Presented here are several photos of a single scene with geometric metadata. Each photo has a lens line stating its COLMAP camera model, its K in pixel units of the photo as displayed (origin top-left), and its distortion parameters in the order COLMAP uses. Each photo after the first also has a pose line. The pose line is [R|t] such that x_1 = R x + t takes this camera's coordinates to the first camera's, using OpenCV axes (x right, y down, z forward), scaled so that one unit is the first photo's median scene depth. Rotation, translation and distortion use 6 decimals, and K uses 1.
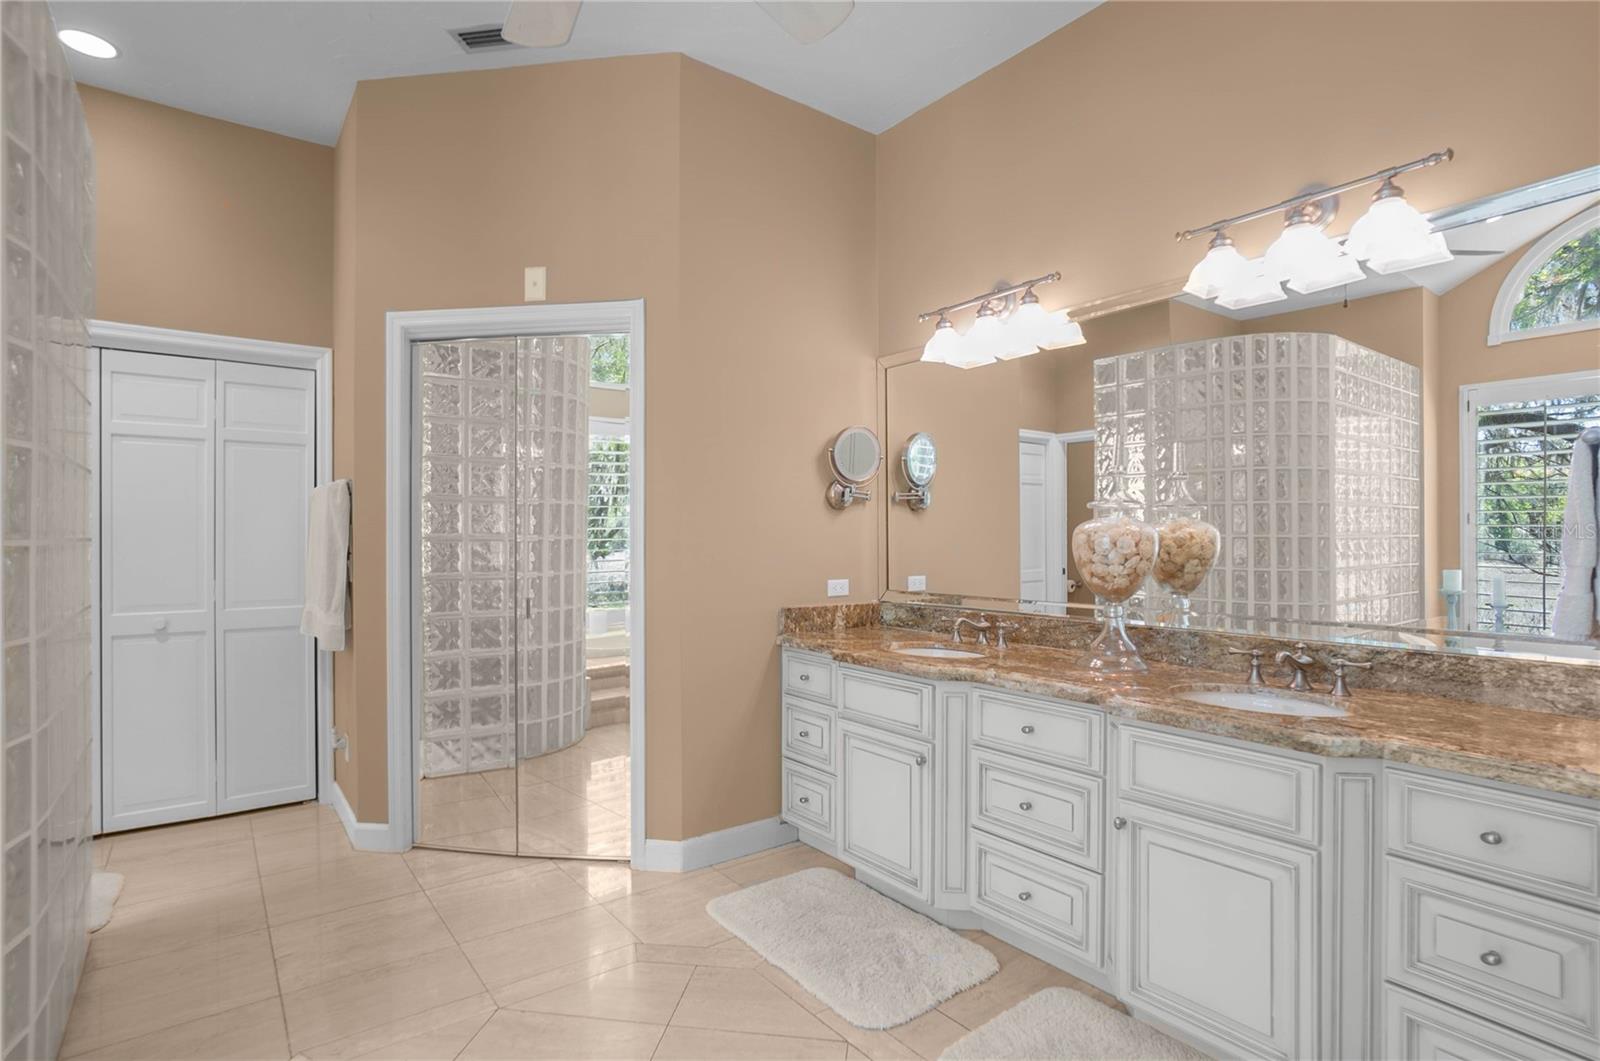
lens RADIAL K [[780.7, 0, 791.8], [0, 780.7, 525.2], [0, 0, 1]] dist [-0.031475, 0.000012]
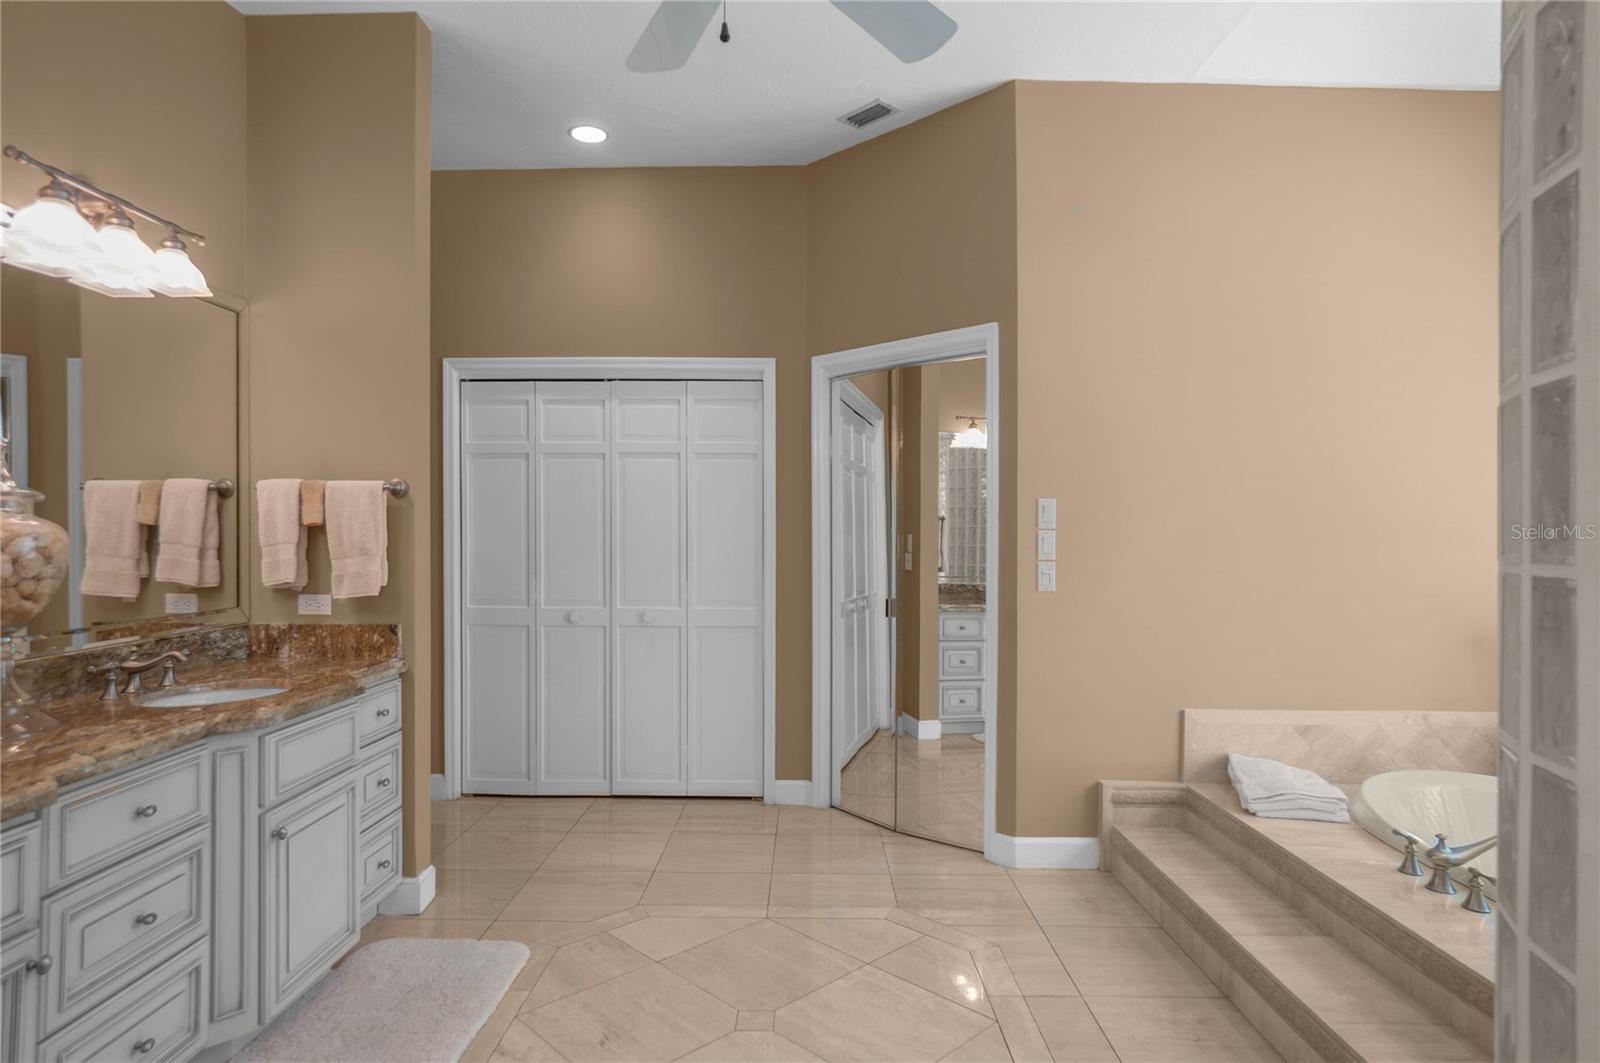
lens RADIAL K [[855.7, 0, 794.3], [0, 855.7, 537.7], [0, 0, 1]] dist [-0.000416, -0.000116]
pose [[-0.799185, -0.002763, 0.601079, -0.475386], [-0.009956, 0.999913, -0.008641, 0.008987], [-0.601003, -0.012890, -0.799143, 0.937352]]
